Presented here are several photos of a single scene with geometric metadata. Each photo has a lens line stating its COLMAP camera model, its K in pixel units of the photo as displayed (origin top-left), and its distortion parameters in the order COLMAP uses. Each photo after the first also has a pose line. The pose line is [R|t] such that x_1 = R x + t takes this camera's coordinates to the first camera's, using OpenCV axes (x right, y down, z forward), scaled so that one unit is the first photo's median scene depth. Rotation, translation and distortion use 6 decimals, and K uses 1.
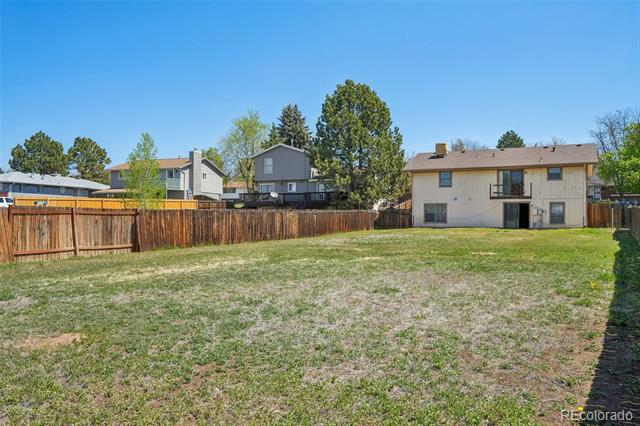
lens RADIAL K [[496.8, 0, 322.2], [0, 496.8, 215.1], [0, 0, 1]] dist [0.000423, -0.001716]
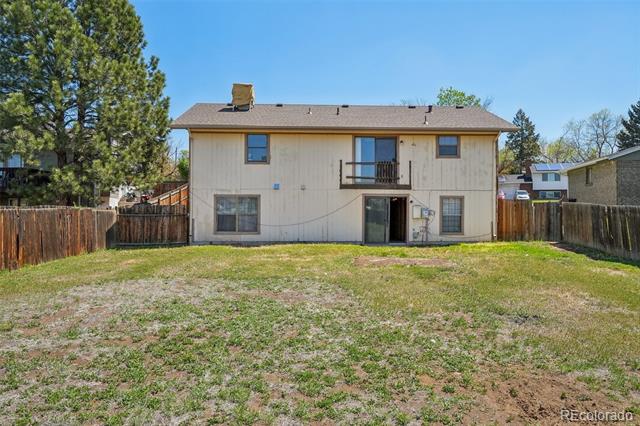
lens RADIAL K [[496.8, 0, 322.2], [0, 496.8, 215.1], [0, 0, 1]] dist [0.000423, -0.001716]
pose [[0.883231, -0.000182, 0.468938, 0.068986], [-0.004014, 0.999960, 0.007948, -0.007892], [-0.468921, -0.008902, 0.883195, 0.528341]]
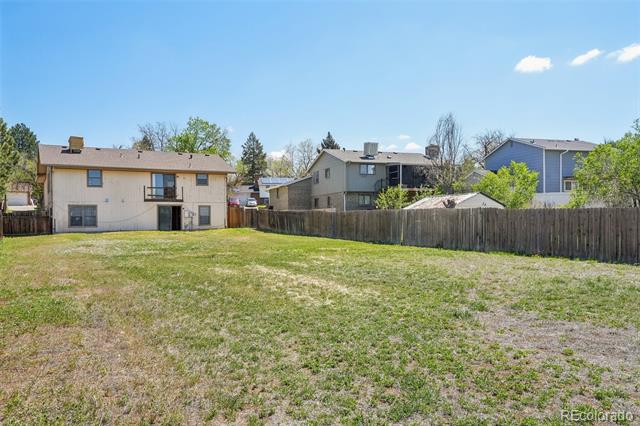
lens RADIAL K [[496.8, 0, 322.2], [0, 496.8, 215.1], [0, 0, 1]] dist [0.000423, -0.001716]
pose [[0.546392, -0.003625, 0.837522, -0.286348], [0.004992, 0.999987, 0.001072, -0.004523], [-0.837515, 0.003595, 0.546403, 0.168081]]
